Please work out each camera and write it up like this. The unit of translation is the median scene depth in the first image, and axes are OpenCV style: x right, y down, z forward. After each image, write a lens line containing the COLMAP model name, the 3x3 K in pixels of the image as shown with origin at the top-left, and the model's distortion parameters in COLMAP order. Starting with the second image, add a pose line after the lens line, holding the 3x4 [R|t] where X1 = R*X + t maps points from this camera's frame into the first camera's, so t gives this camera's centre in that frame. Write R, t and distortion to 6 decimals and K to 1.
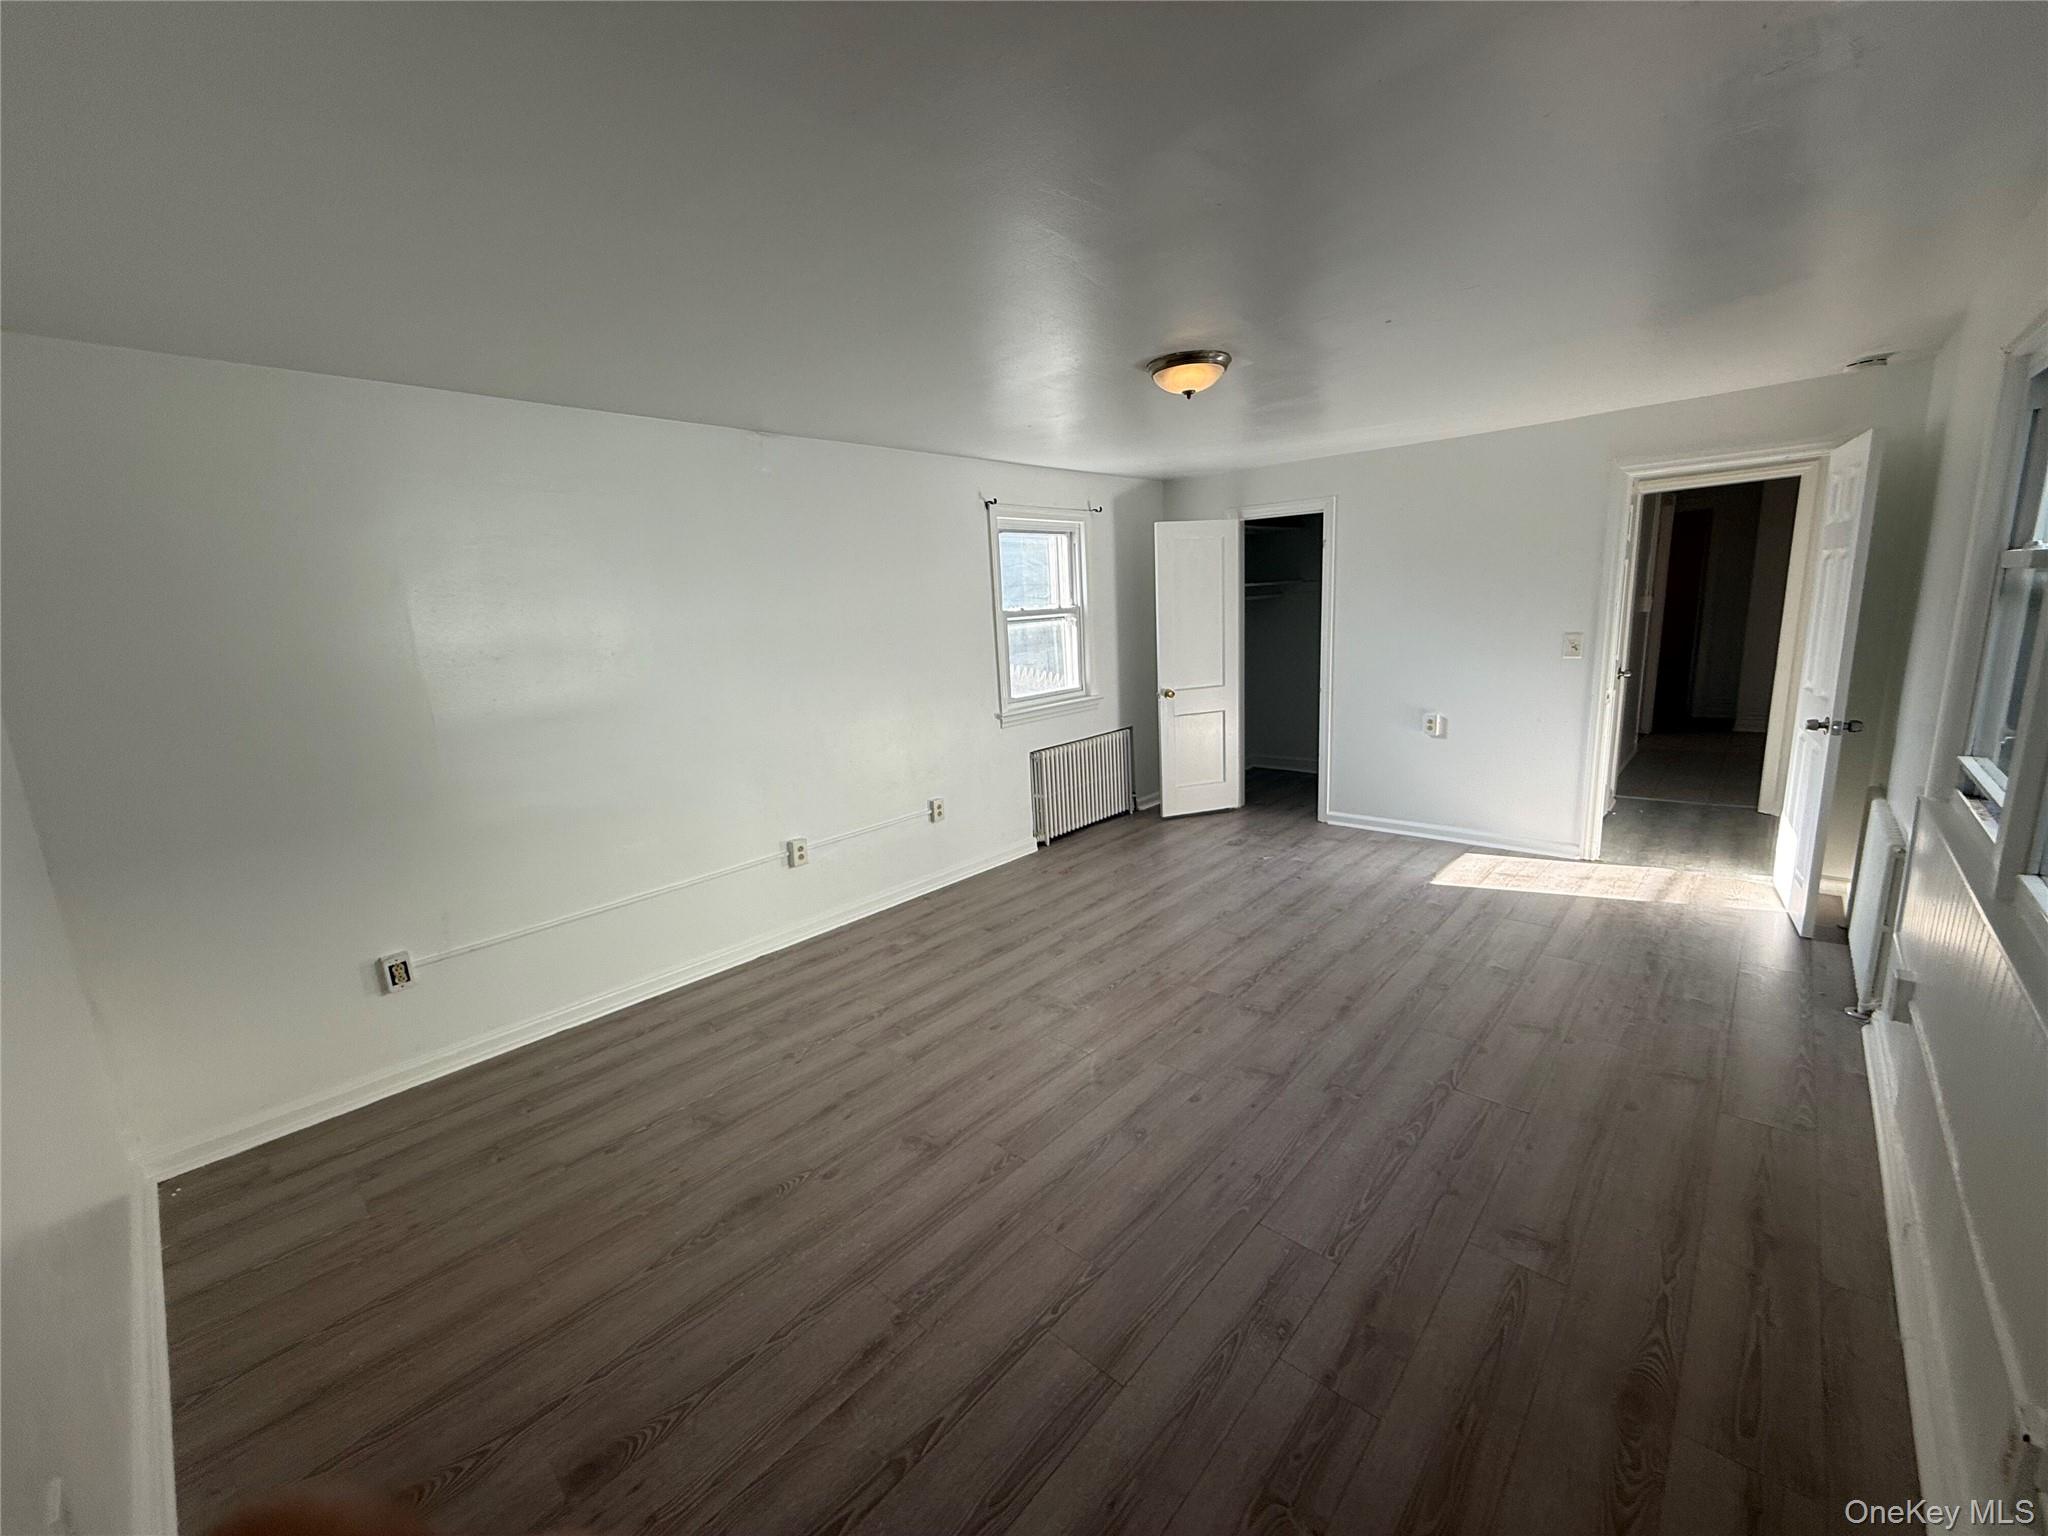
lens RADIAL K [[808.4, 0, 1020.2], [0, 808.4, 768.0], [0, 0, 1]] dist [0.000226, -0.000367]
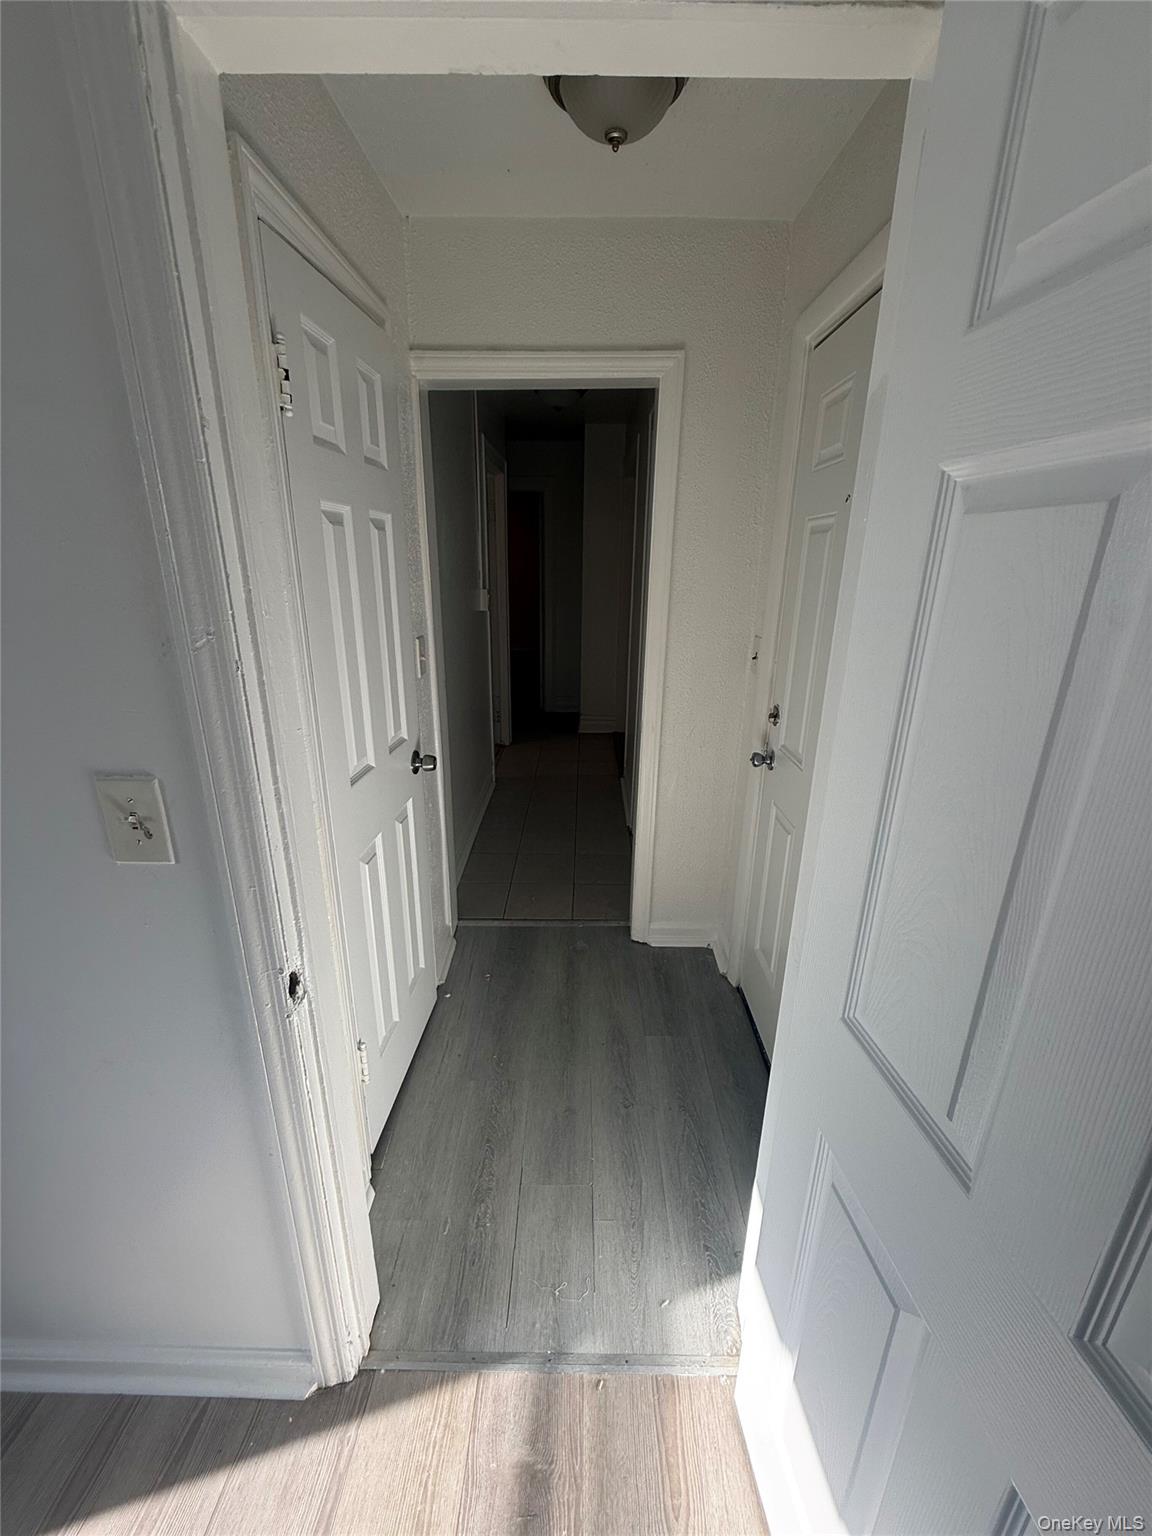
lens RADIAL K [[606.3, 0, 572.1], [0, 606.3, 763.1], [0, 0, 1]] dist [0.000226, -0.000367]
pose [[0.741914, -0.147882, 0.653984, 1.174314], [0.077553, 0.987755, 0.135376, -0.321807], [-0.665995, -0.049719, 0.744297, 1.367675]]
